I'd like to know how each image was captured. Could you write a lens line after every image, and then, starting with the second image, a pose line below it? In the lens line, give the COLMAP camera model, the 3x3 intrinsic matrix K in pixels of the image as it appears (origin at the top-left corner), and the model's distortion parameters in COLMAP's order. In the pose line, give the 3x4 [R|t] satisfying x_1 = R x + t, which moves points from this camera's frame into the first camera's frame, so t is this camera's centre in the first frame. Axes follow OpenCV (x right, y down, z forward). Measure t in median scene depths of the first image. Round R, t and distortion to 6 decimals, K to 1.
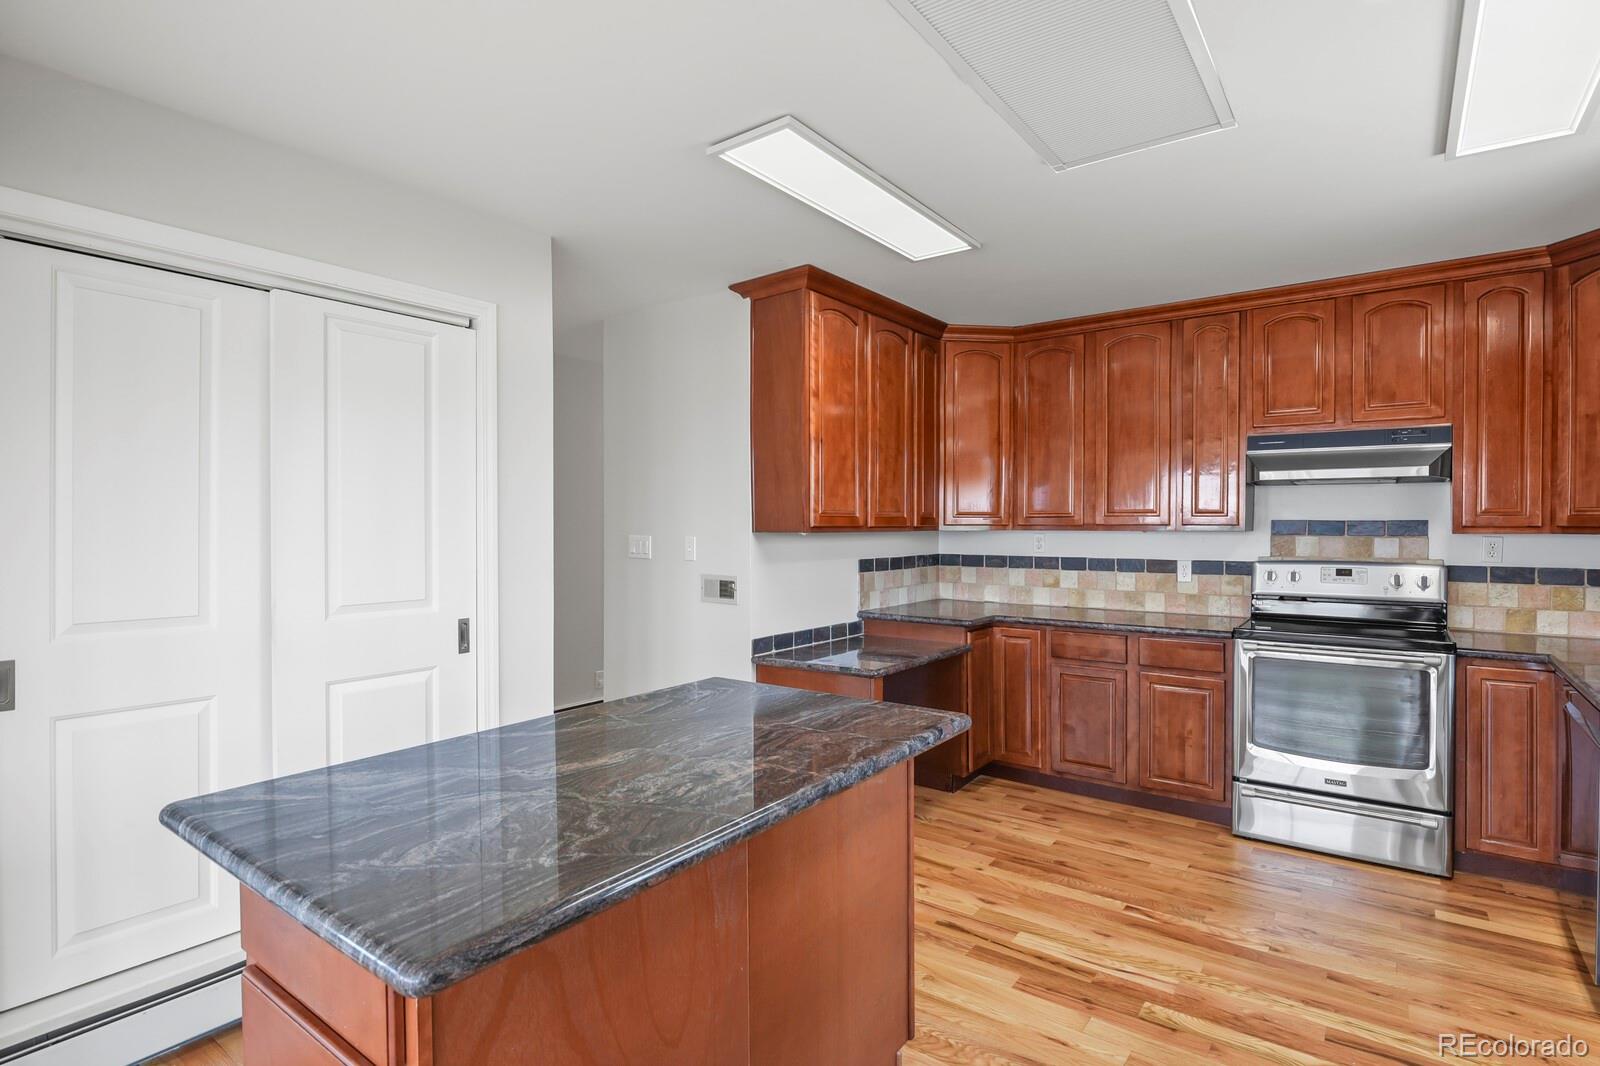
lens RADIAL K [[790.4, 0, 801.8], [0, 790.4, 532.4], [0, 0, 1]] dist [-0.001488, -0.008531]
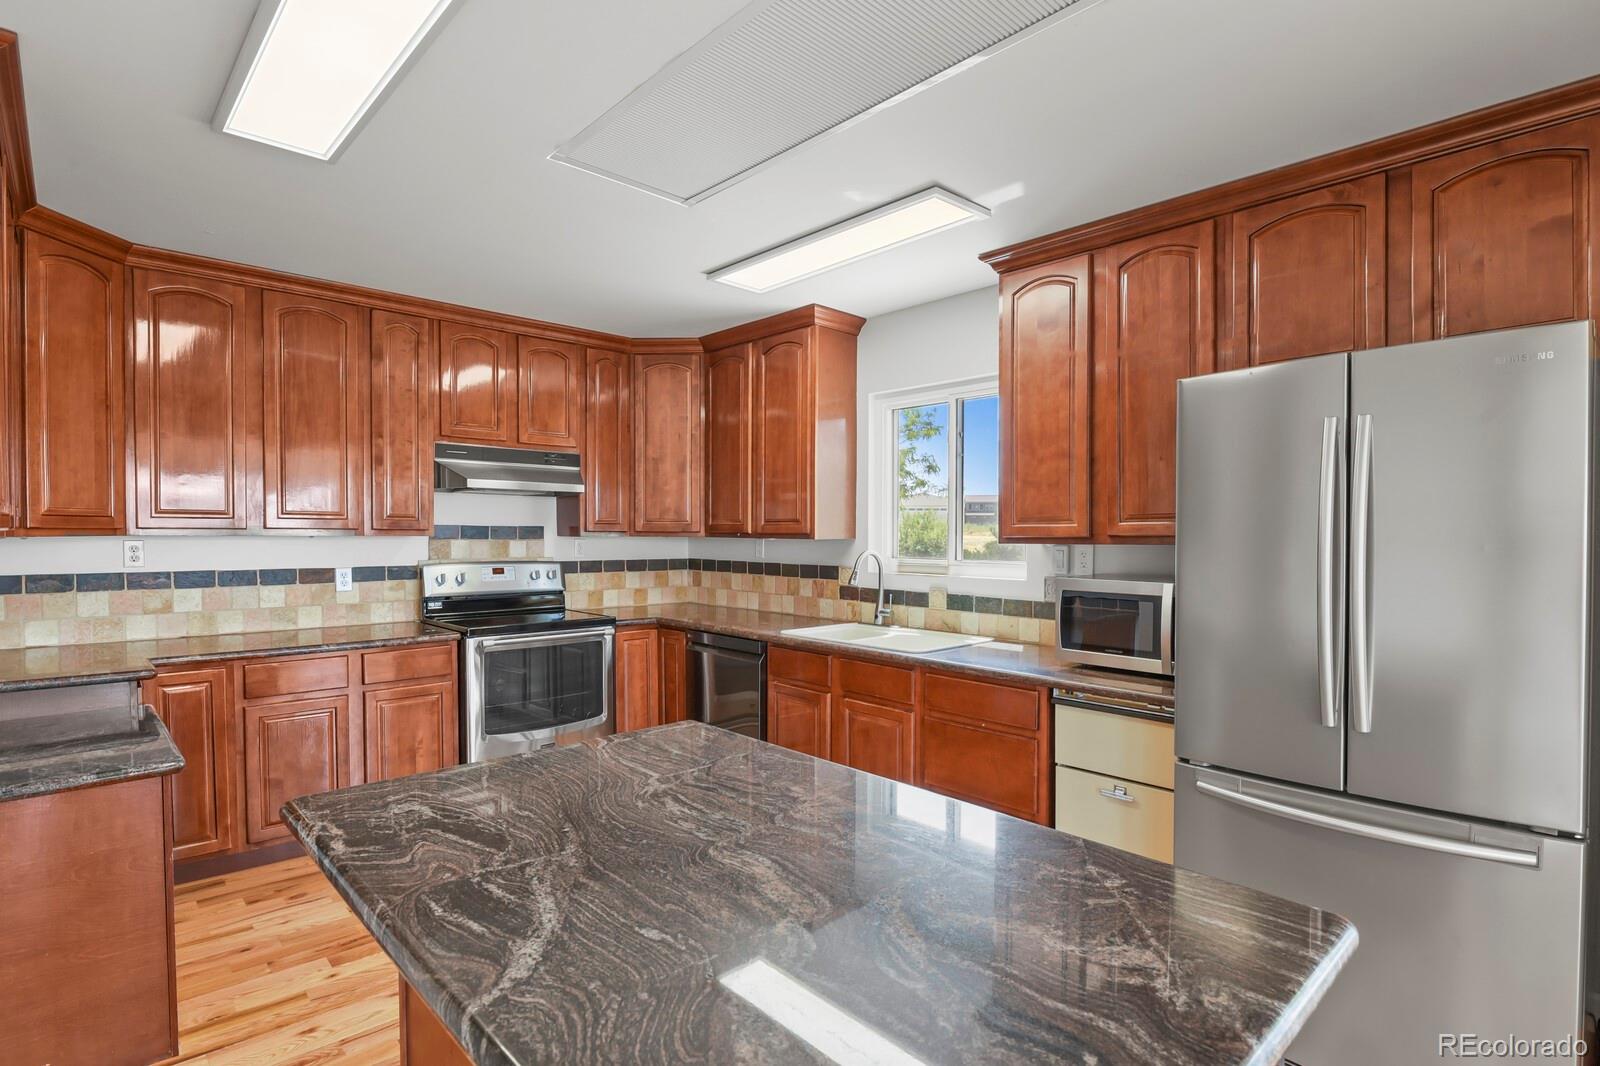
lens RADIAL K [[801.4, 0, 810.2], [0, 801.4, 548.5], [0, 0, 1]] dist [0.000538, -0.009063]
pose [[0.171785, -0.019761, 0.984936, -0.374220], [0.005735, 0.999802, 0.019059, -0.001853], [-0.985118, 0.002375, 0.171864, 0.336159]]
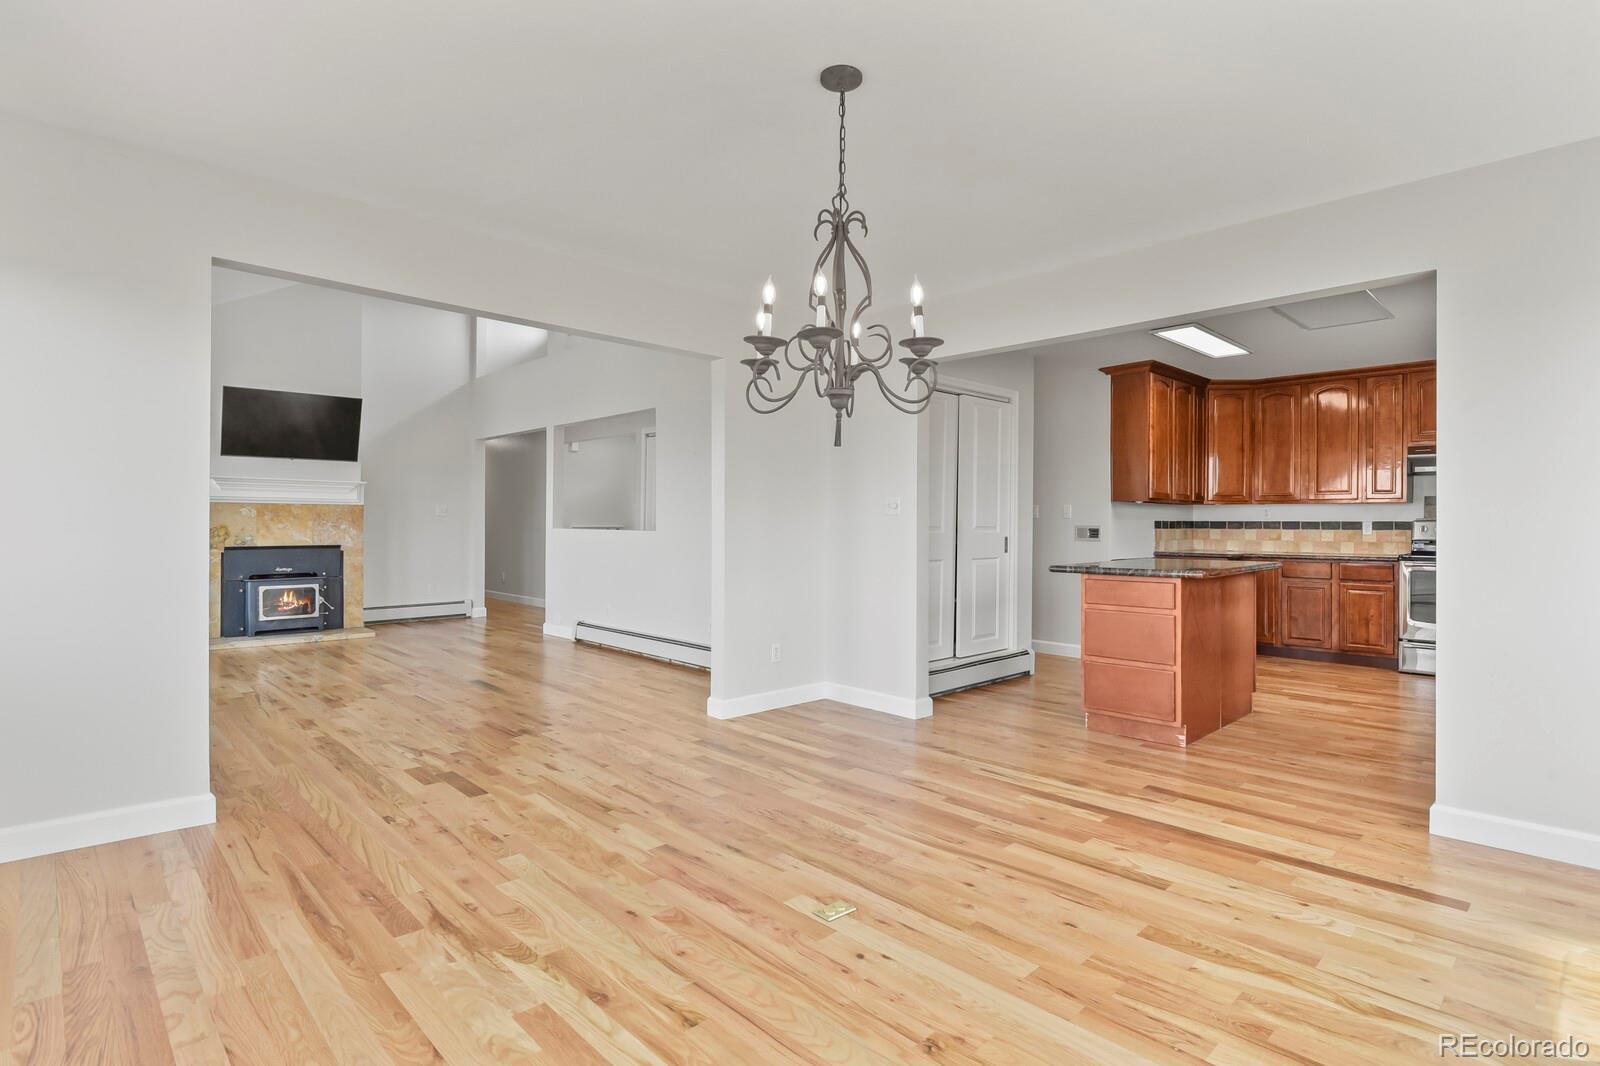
lens RADIAL K [[788.5, 0, 800.1], [0, 788.5, 520.9], [0, 0, 1]] dist [-0.001828, -0.010653]
pose [[0.987002, 0.005010, -0.160627, -0.455640], [-0.006970, 0.999908, -0.011638, 0.067048], [0.160554, 0.012606, 0.986947, -0.874975]]
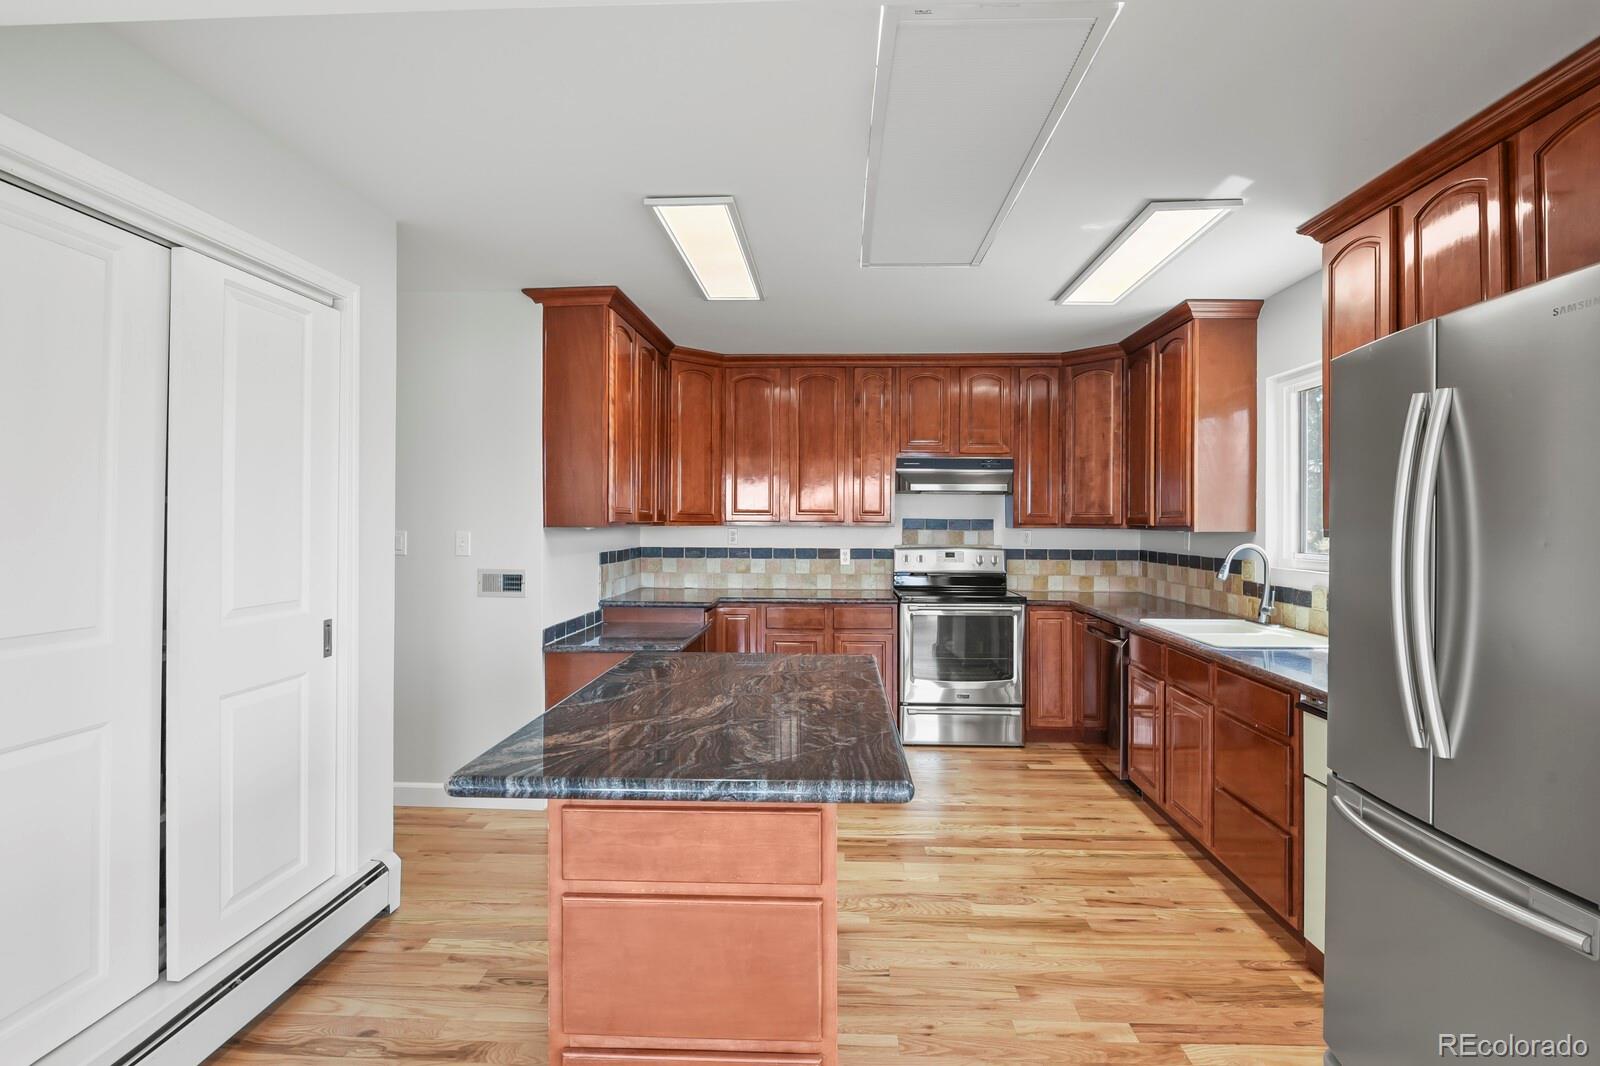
lens RADIAL K [[795.9, 0, 800.5], [0, 795.9, 521.6], [0, 0, 1]] dist [-0.003339, -0.001047]
pose [[0.828969, 0.004286, 0.559279, -0.349960], [0.000337, 0.999967, -0.008163, 0.001153], [-0.559295, 0.006955, 0.828939, -0.061625]]
